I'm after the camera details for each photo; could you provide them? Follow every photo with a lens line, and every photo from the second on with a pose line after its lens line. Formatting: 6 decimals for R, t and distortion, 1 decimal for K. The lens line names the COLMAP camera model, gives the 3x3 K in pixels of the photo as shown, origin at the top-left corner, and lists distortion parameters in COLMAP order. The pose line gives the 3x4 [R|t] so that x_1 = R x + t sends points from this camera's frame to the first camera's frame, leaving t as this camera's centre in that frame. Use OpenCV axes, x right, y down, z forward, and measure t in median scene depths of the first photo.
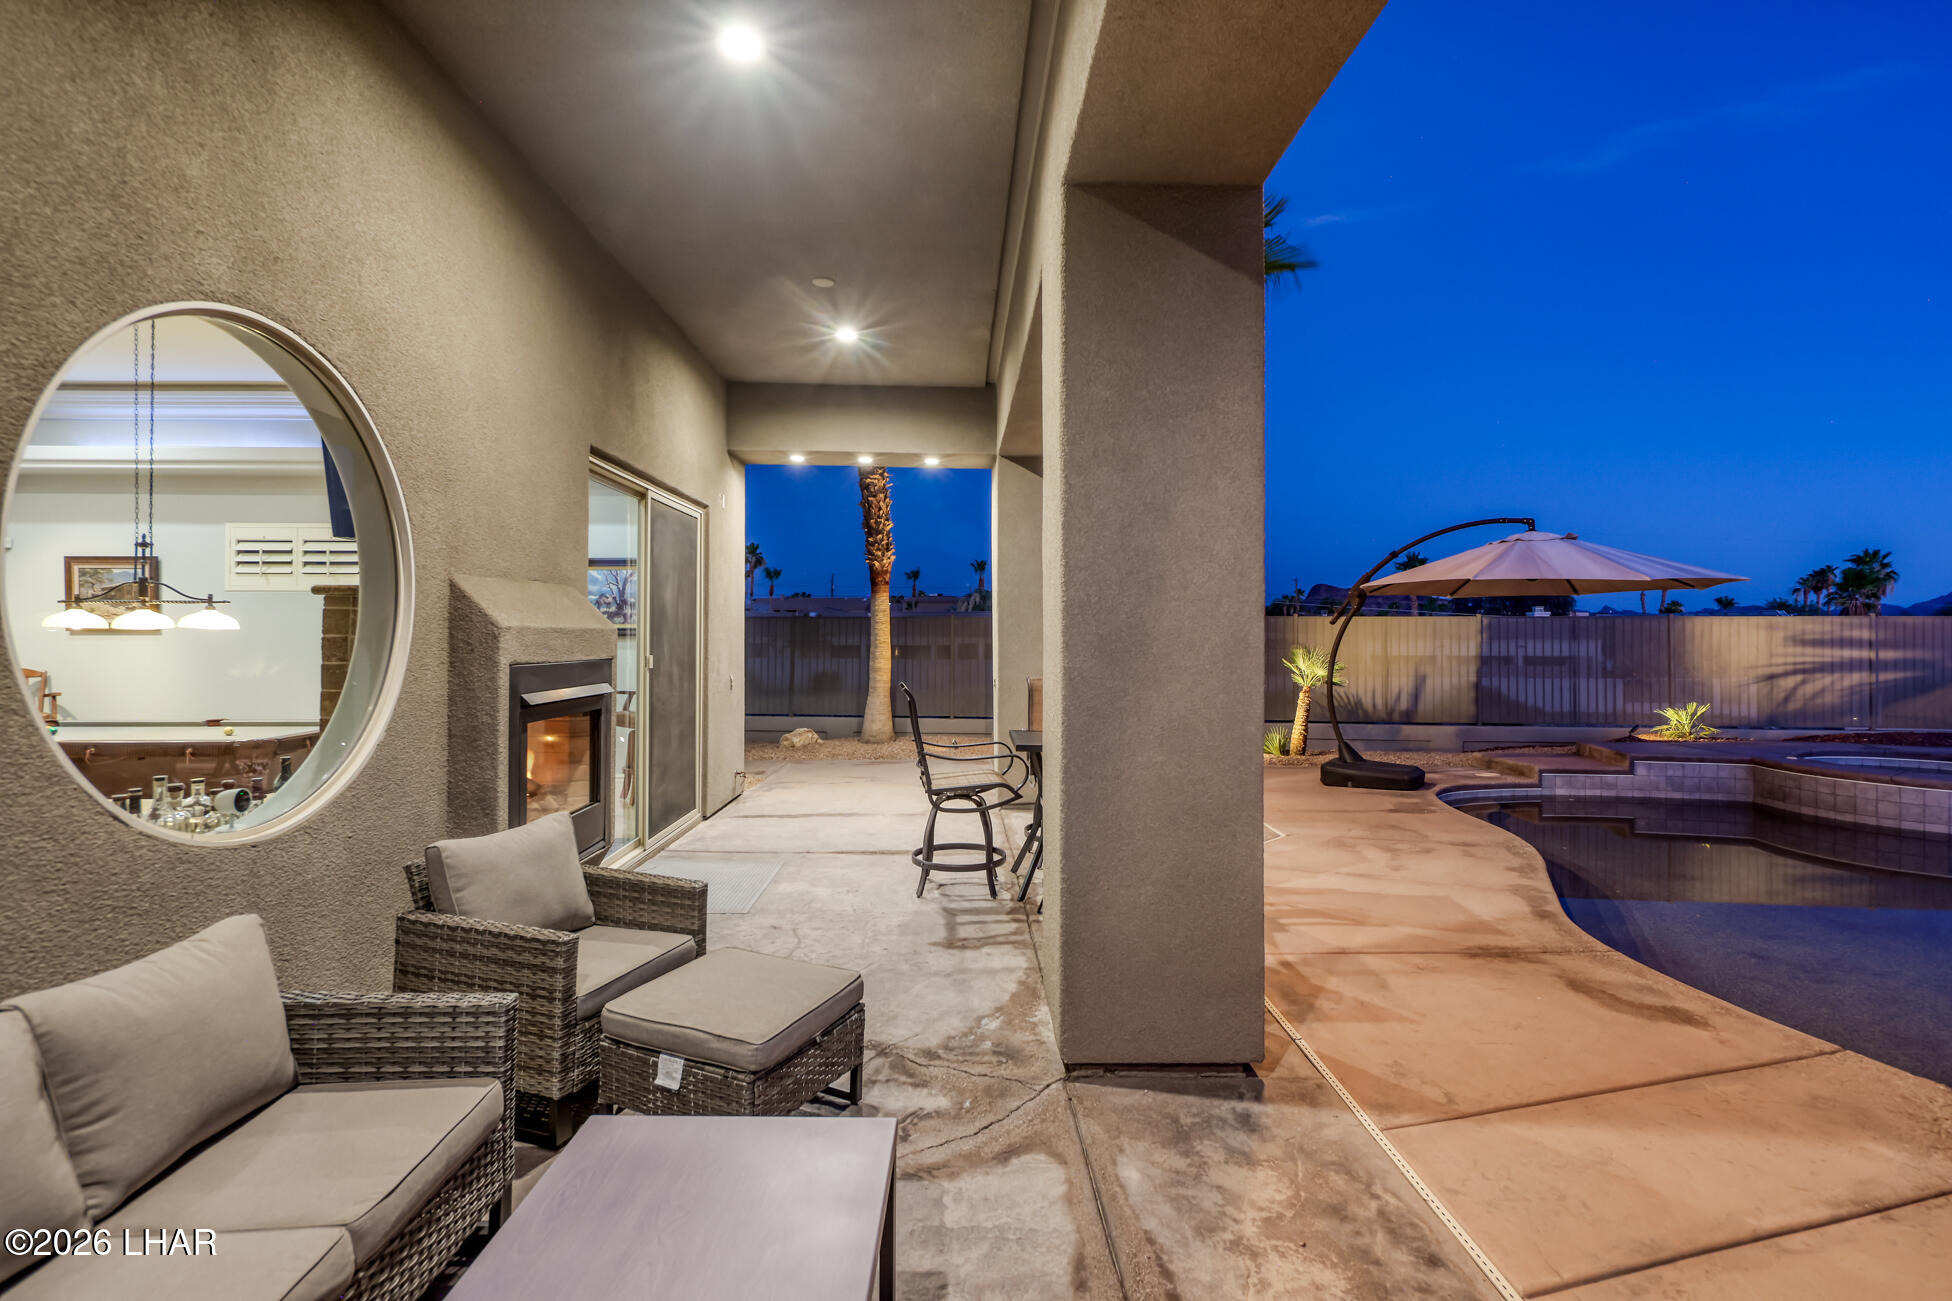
lens RADIAL K [[956.5, 0, 968.7], [0, 956.5, 647.6], [0, 0, 1]] dist [0.002459, -0.000697]
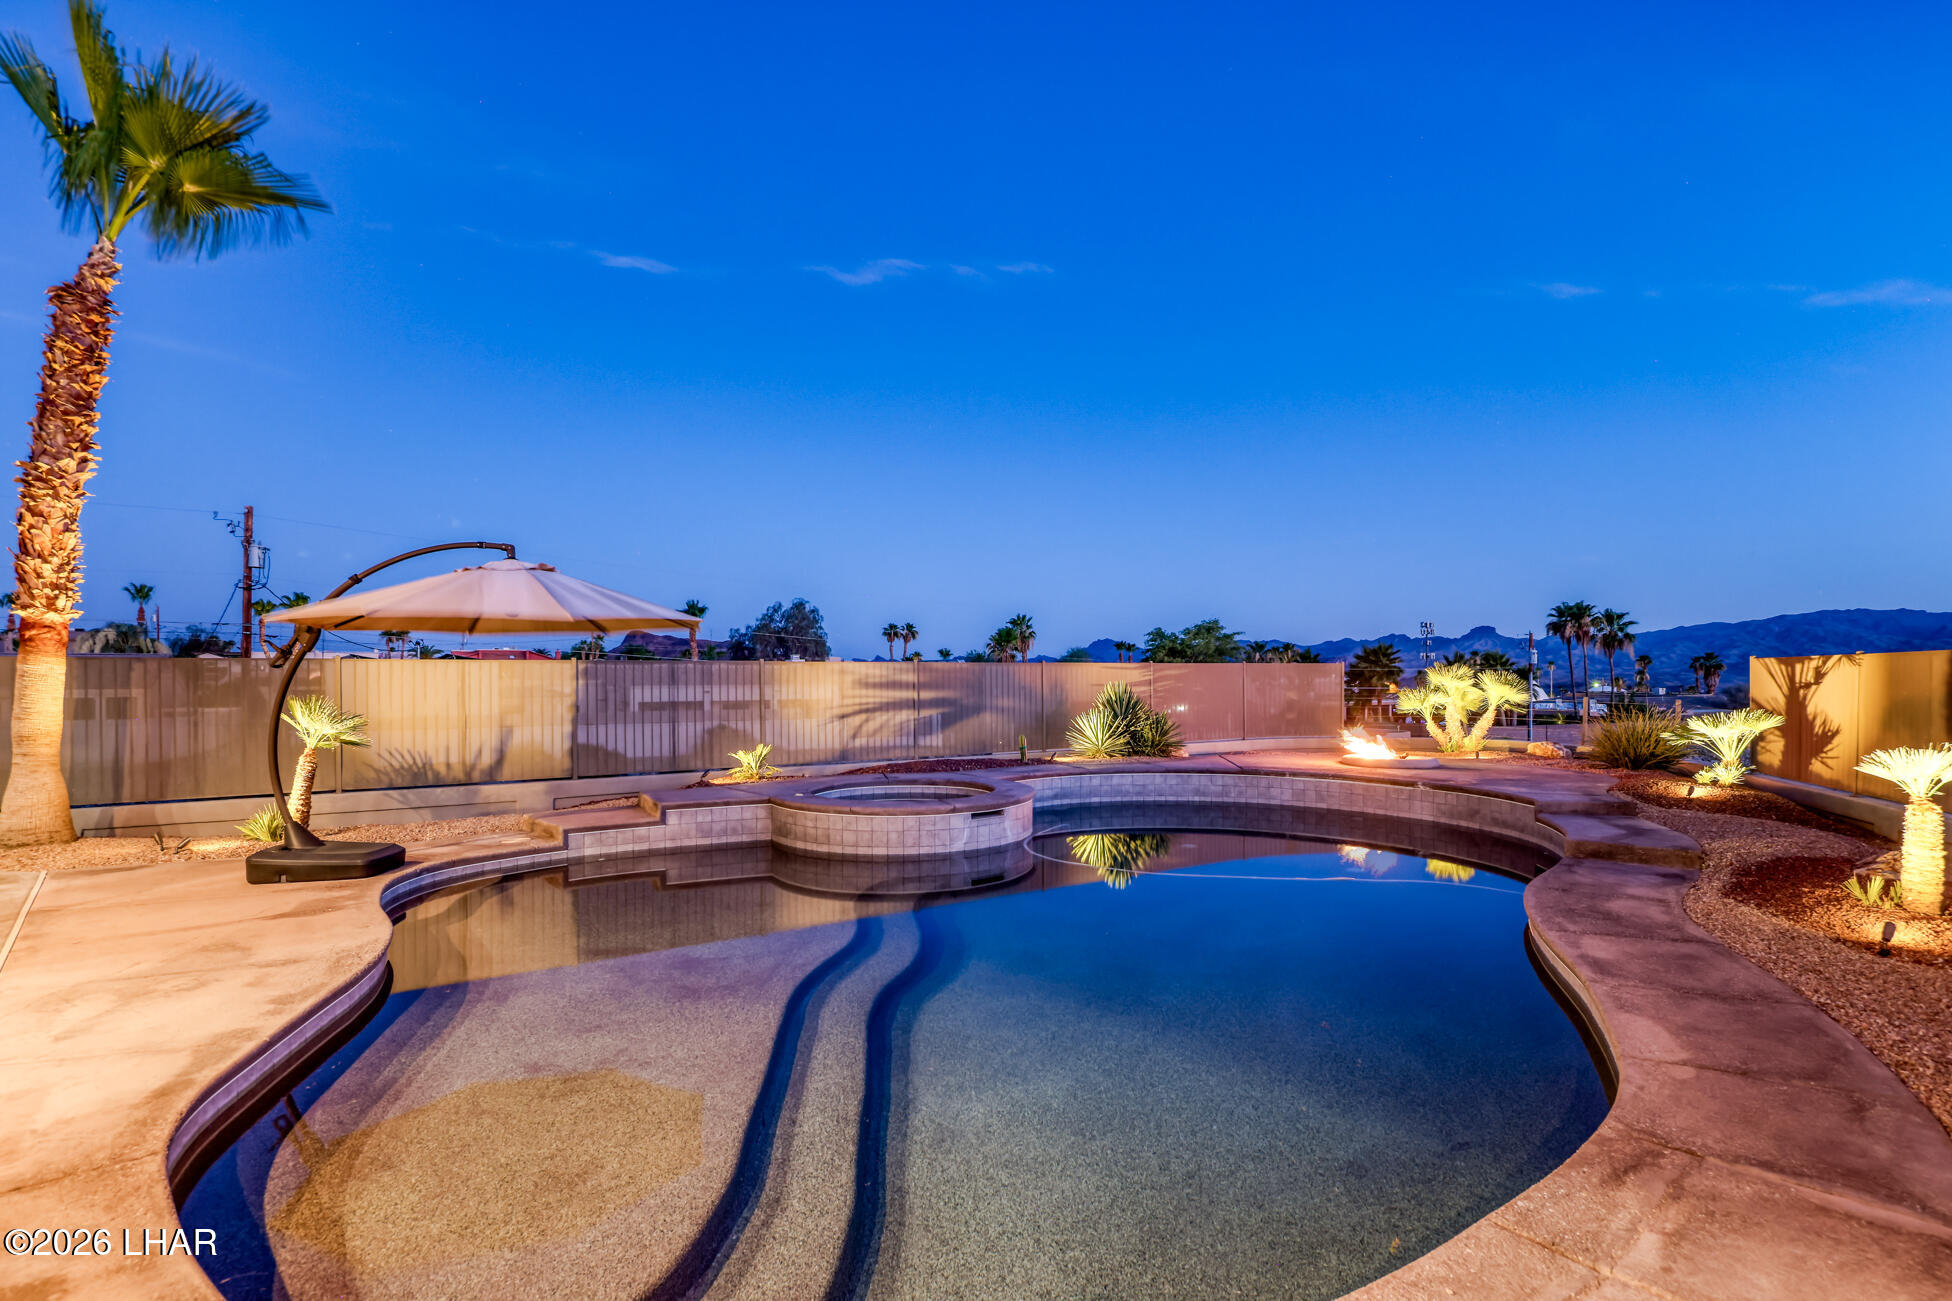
lens RADIAL K [[960.0, 0, 980.4], [0, 960.0, 732.9], [0, 0, 1]] dist [0.010040, -0.007021]
pose [[0.765593, -0.042443, 0.641923, 0.247087], [0.016915, 0.998804, 0.045865, 0.001084], [-0.643102, -0.024256, 0.765396, 0.045101]]
